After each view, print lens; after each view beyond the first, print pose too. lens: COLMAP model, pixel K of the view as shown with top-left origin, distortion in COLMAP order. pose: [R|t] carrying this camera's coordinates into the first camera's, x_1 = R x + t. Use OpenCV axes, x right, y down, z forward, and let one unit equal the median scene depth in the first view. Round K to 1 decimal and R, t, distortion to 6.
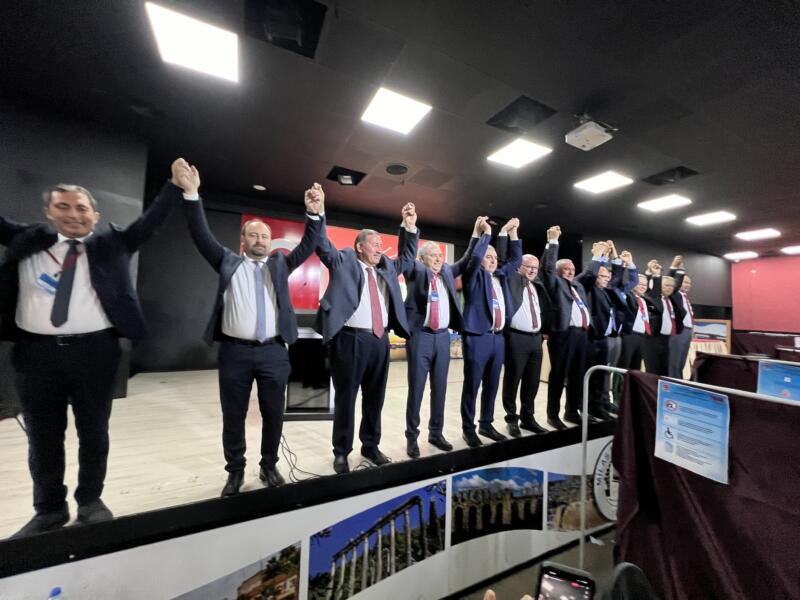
lens RADIAL K [[320.8, 0, 404.5], [0, 320.8, 299.7], [0, 0, 1]] dist [-0.003263, 0.000031]
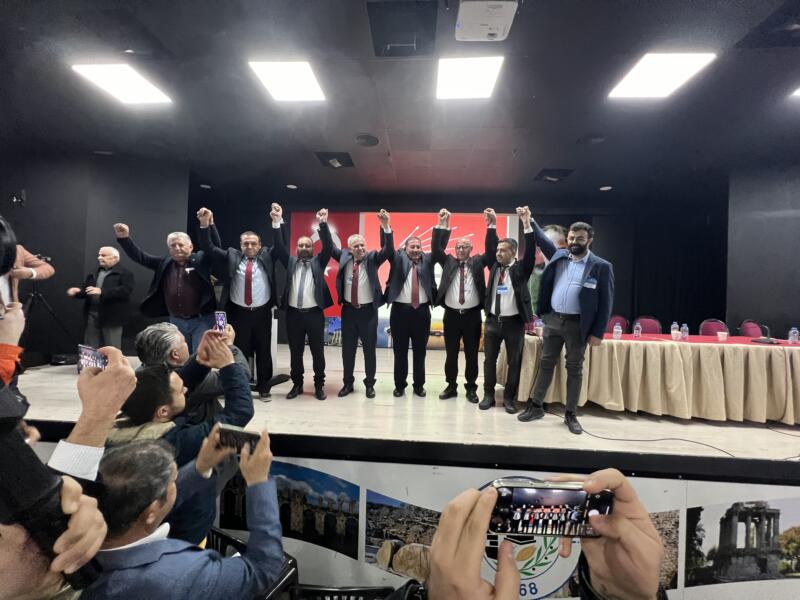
lens RADIAL K [[320.8, 0, 401.1], [0, 320.8, 300.1], [0, 0, 1]] dist [-0.003263, 0.000031]
pose [[0.868966, -0.003815, -0.494858, 0.899724], [0.014960, 0.999716, 0.018564, 0.074430], [0.494646, -0.023535, 0.868776, 0.386488]]
